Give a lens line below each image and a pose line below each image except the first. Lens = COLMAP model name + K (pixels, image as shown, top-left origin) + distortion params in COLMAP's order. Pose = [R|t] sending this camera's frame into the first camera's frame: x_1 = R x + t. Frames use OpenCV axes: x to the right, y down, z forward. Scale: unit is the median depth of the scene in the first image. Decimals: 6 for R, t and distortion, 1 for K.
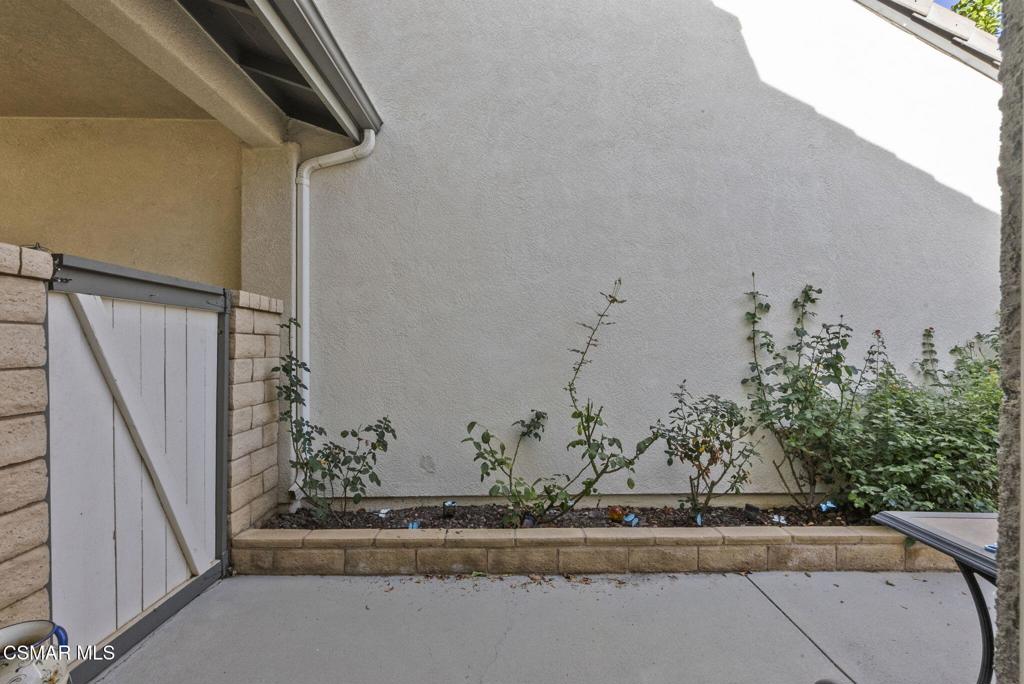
lens RADIAL K [[484.5, 0, 516.1], [0, 484.5, 342.5], [0, 0, 1]] dist [-0.009937, -0.000244]
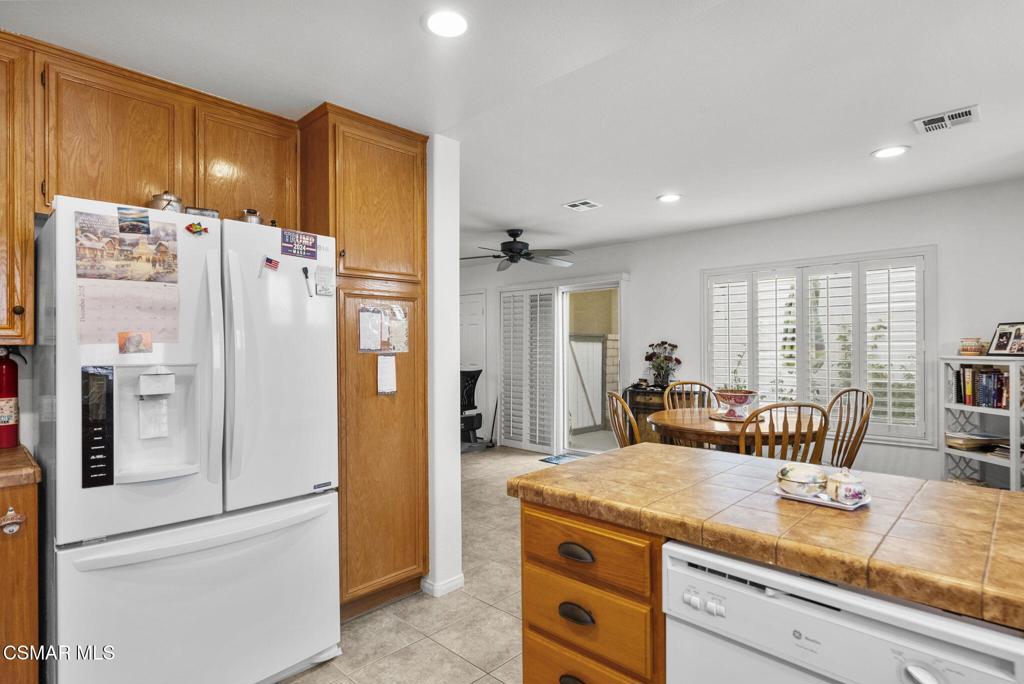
lens RADIAL K [[542.3, 0, 509.7], [0, 542.3, 341.3], [0, 0, 1]] dist [0.007239, 0.000470]
pose [[0.717027, 0.000511, -0.697045, 1.266366], [0.004574, 0.999975, 0.005438, -0.083991], [0.697030, -0.007087, 0.717007, -1.743793]]
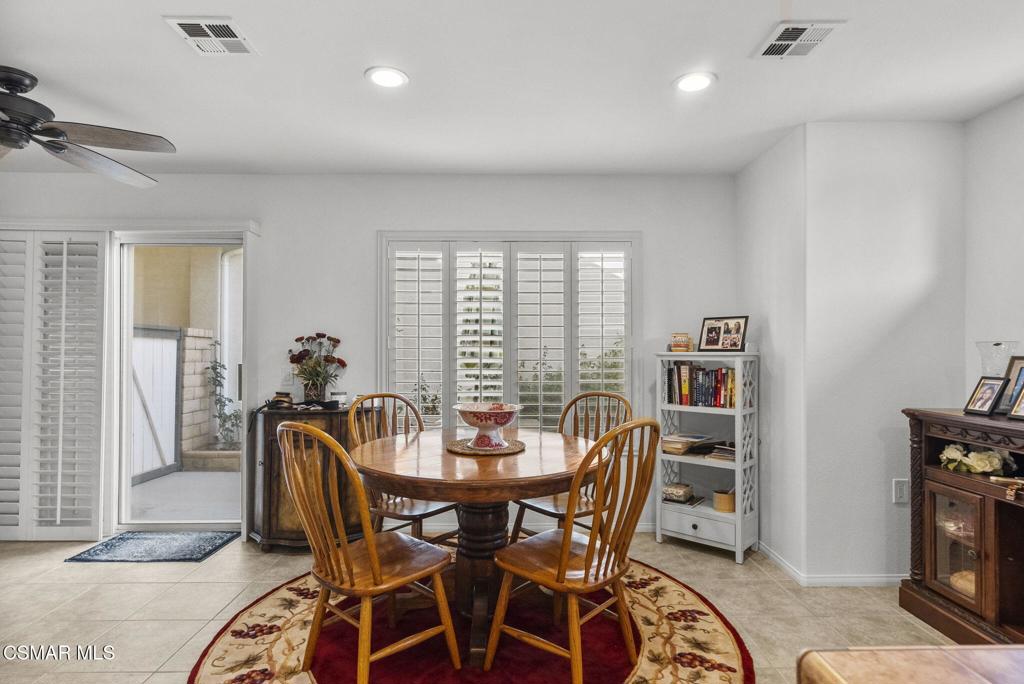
lens RADIAL K [[542.3, 0, 505.8], [0, 542.3, 347.8], [0, 0, 1]] dist [0.007239, 0.000470]
pose [[0.999943, 0.010388, 0.002395, 0.709035], [-0.010388, 0.999946, -0.000040, -0.038801], [-0.002395, 0.000015, 0.999997, -1.204615]]
